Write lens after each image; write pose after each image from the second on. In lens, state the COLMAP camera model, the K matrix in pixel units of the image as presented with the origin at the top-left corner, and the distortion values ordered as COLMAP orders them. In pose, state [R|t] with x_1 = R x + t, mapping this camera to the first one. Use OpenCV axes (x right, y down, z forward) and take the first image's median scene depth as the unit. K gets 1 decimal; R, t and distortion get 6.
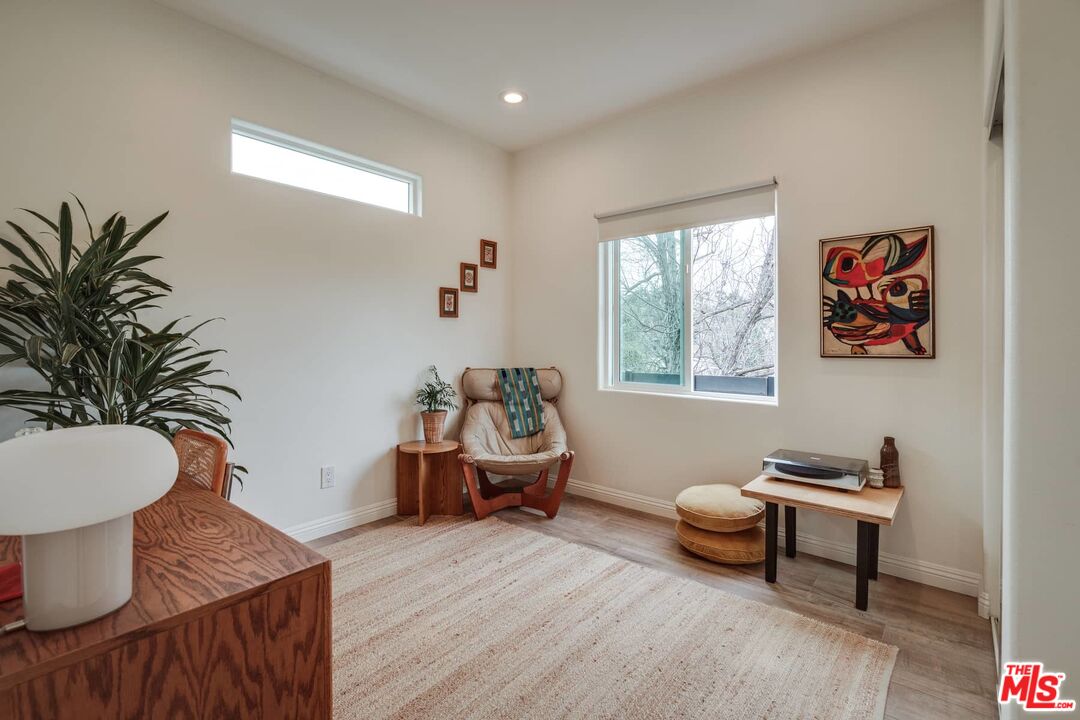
lens RADIAL K [[483.4, 0, 538.1], [0, 483.4, 350.6], [0, 0, 1]] dist [-0.002837, 0.001088]
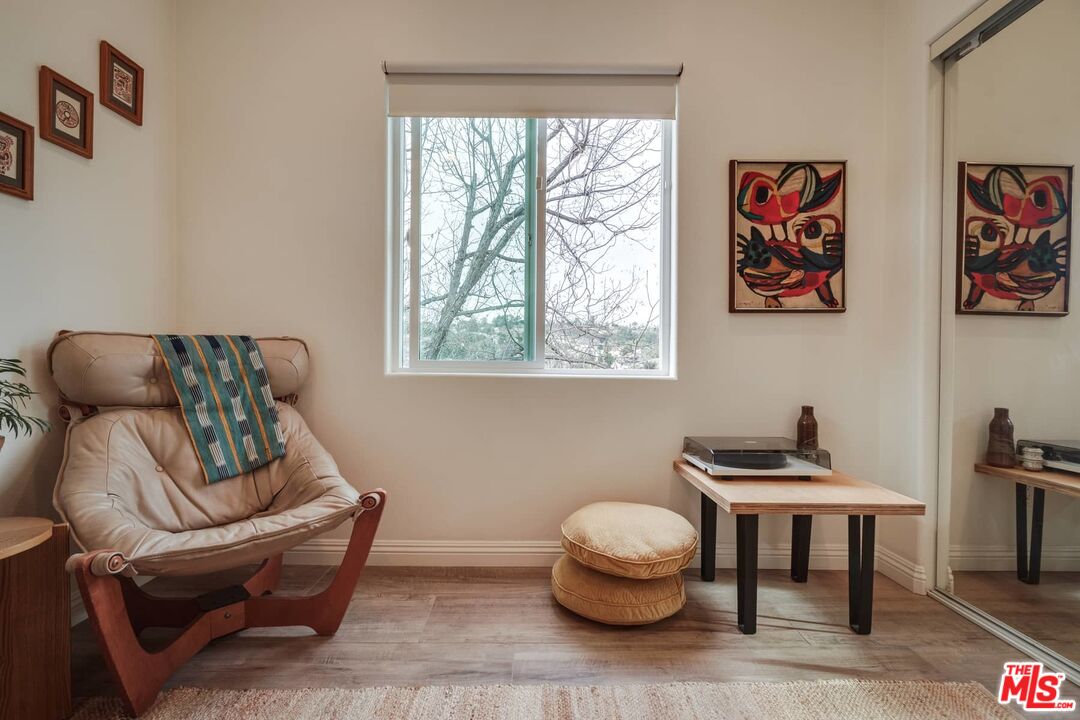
lens RADIAL K [[483.4, 0, 539.6], [0, 483.4, 362.4], [0, 0, 1]] dist [-0.002837, 0.001088]
pose [[0.757841, -0.004810, 0.652422, -0.134597], [0.004167, 0.999988, 0.002532, 0.079008], [-0.652426, 0.000800, 0.757852, 0.530607]]
